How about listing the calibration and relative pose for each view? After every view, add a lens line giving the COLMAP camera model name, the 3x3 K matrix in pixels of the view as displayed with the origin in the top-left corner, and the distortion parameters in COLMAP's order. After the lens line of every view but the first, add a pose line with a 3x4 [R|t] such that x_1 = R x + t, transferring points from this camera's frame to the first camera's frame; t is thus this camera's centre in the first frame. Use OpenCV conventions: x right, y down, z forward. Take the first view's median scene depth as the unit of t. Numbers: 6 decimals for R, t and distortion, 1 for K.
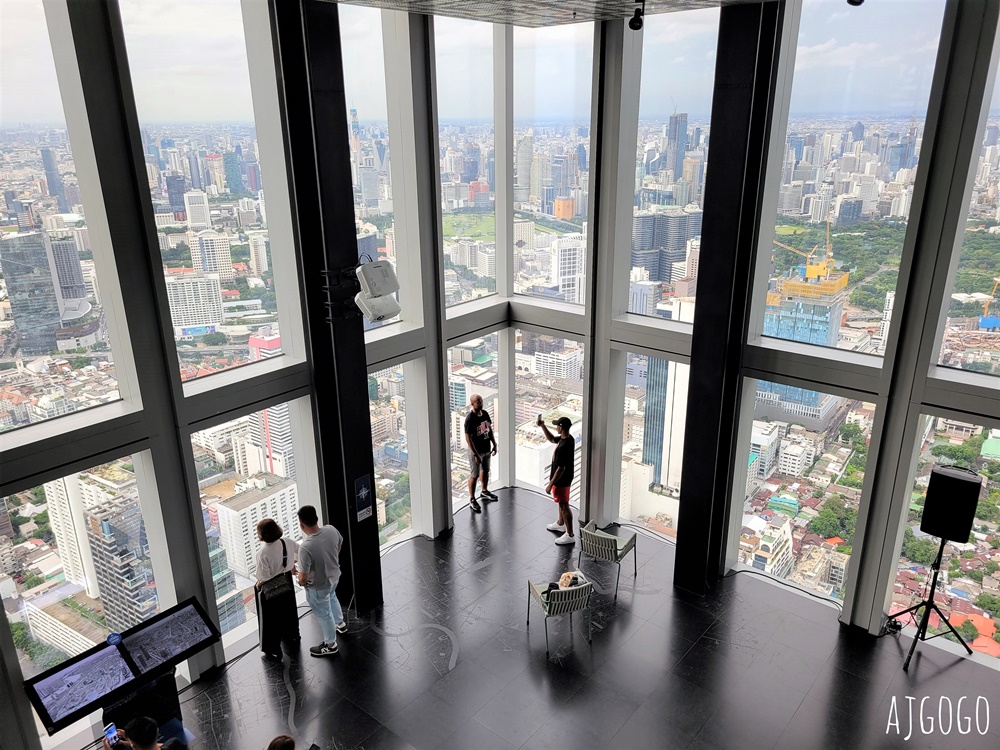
lens RADIAL K [[756.3, 0, 500.0], [0, 756.3, 375.0], [0, 0, 1]] dist [0.062120, -0.050225]
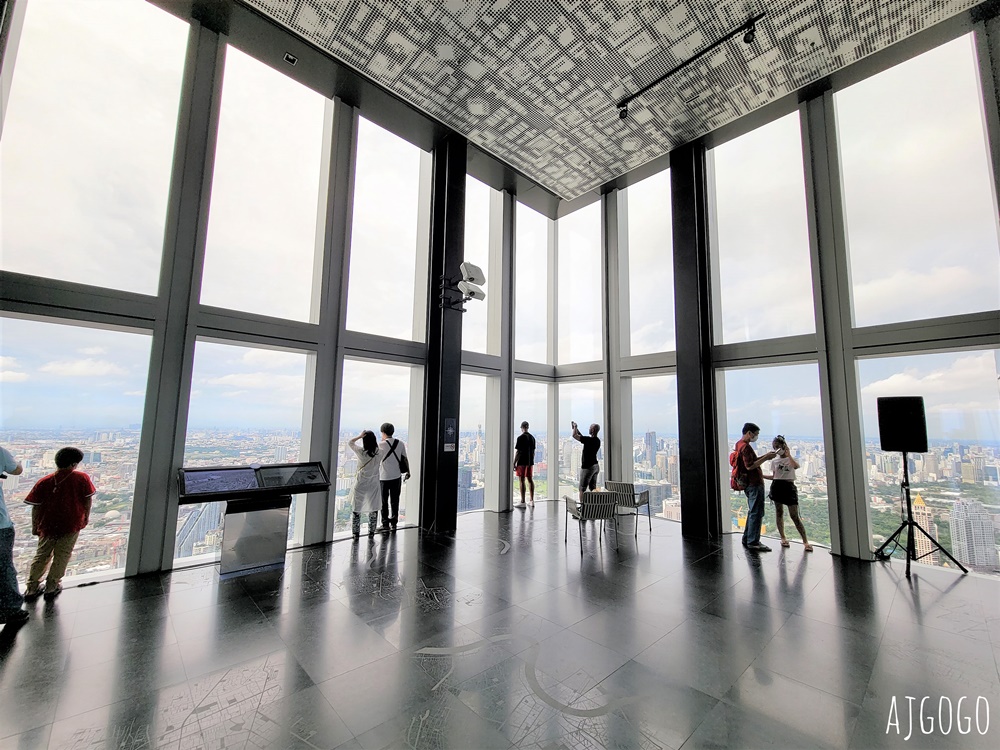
lens RADIAL K [[411.3, 0, 505.6], [0, 411.3, 375.7], [0, 0, 1]] dist [-0.000884, -0.000152]
pose [[0.992719, 0.010344, -0.120004, 0.013455], [-0.062398, 0.896360, -0.438915, 0.321757], [0.103027, 0.443207, 0.890479, 0.217066]]
